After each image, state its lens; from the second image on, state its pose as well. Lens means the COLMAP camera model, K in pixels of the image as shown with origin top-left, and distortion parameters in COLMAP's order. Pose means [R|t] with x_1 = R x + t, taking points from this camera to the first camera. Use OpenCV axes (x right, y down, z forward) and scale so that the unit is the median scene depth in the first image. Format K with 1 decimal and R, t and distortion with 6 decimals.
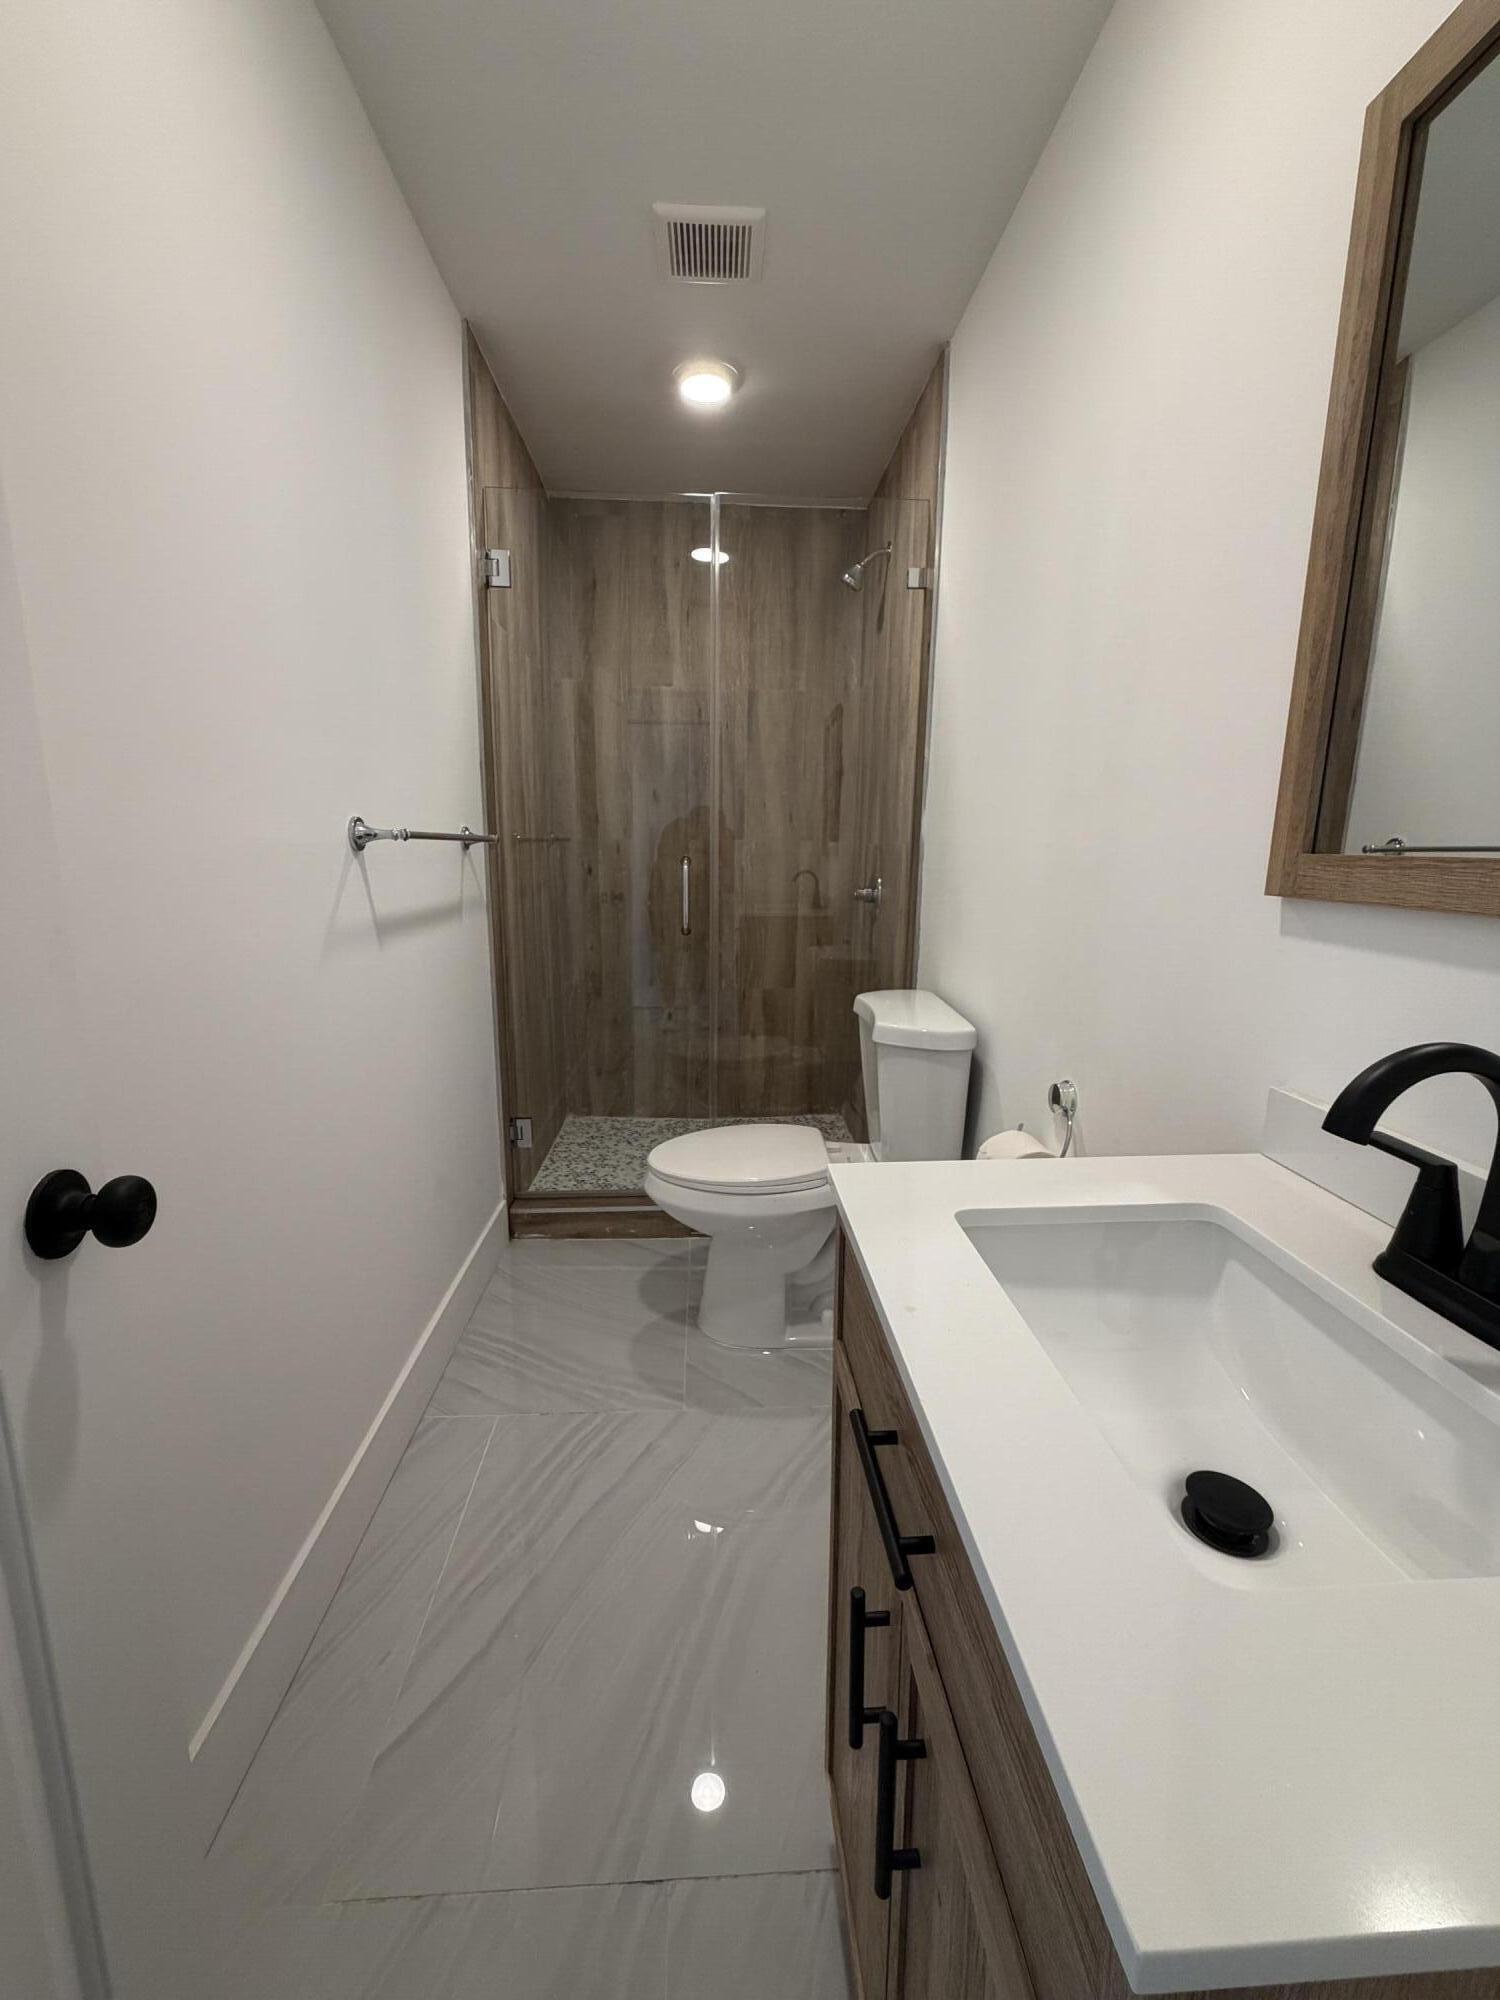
lens RADIAL K [[795.2, 0, 751.3], [0, 795.2, 997.0], [0, 0, 1]] dist [-0.002253, -0.000163]
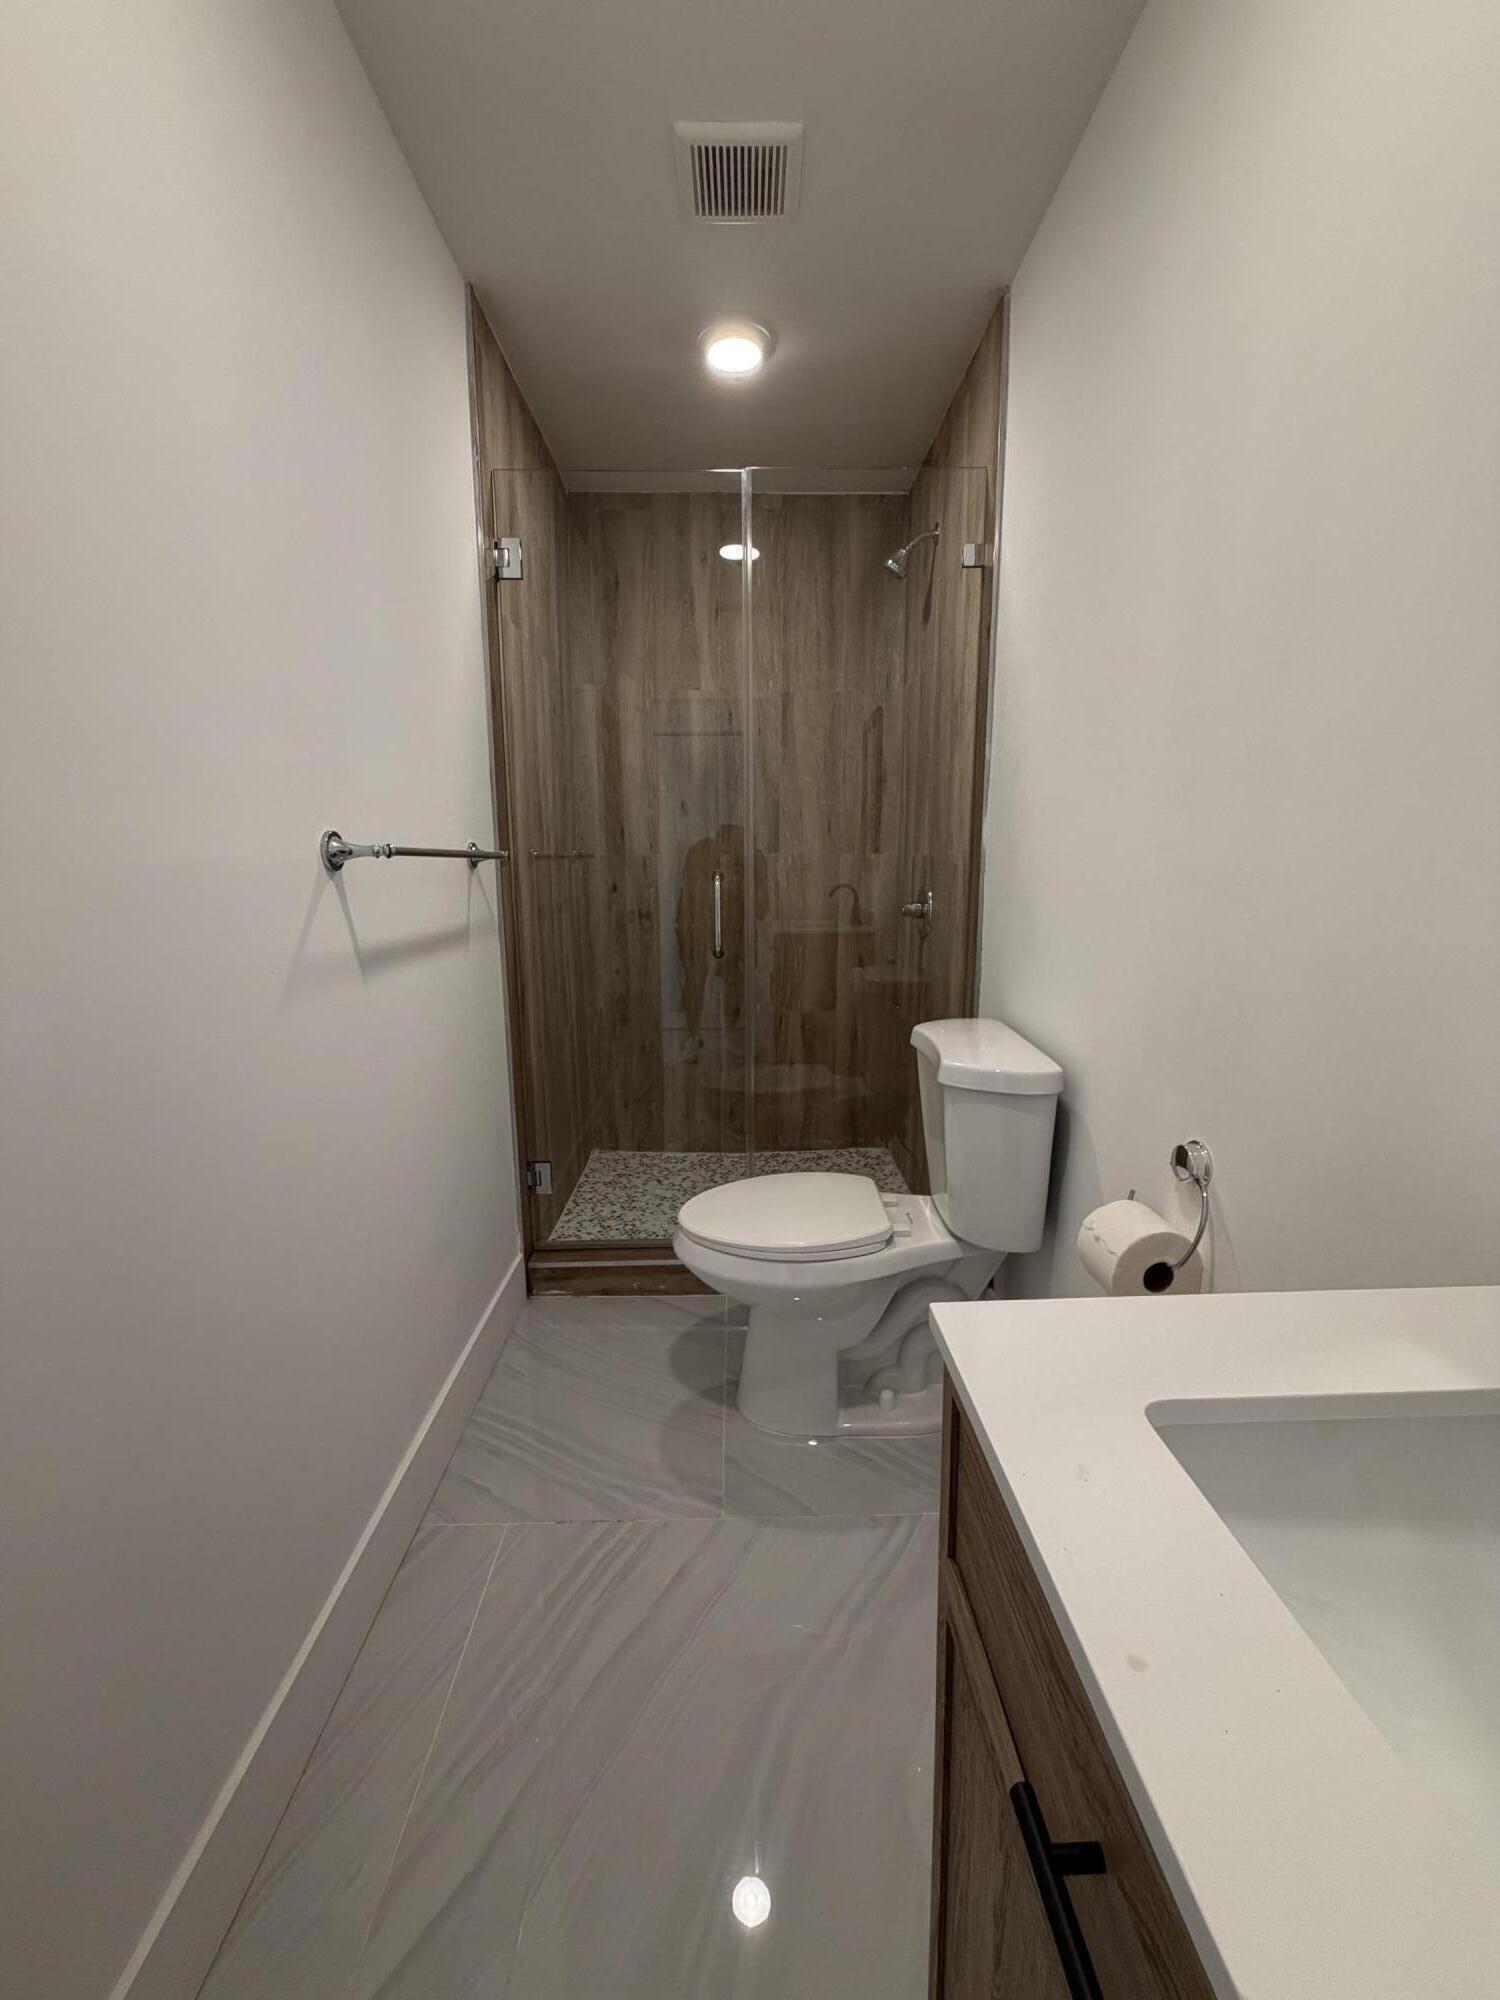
lens RADIAL K [[795.2, 0, 751.5], [0, 795.2, 998.8], [0, 0, 1]] dist [-0.002253, -0.000163]
pose [[0.999205, -0.011124, -0.038276, -0.011789], [0.010510, 0.999814, -0.016195, -0.018411], [0.038449, 0.015780, 0.999136, 0.108965]]
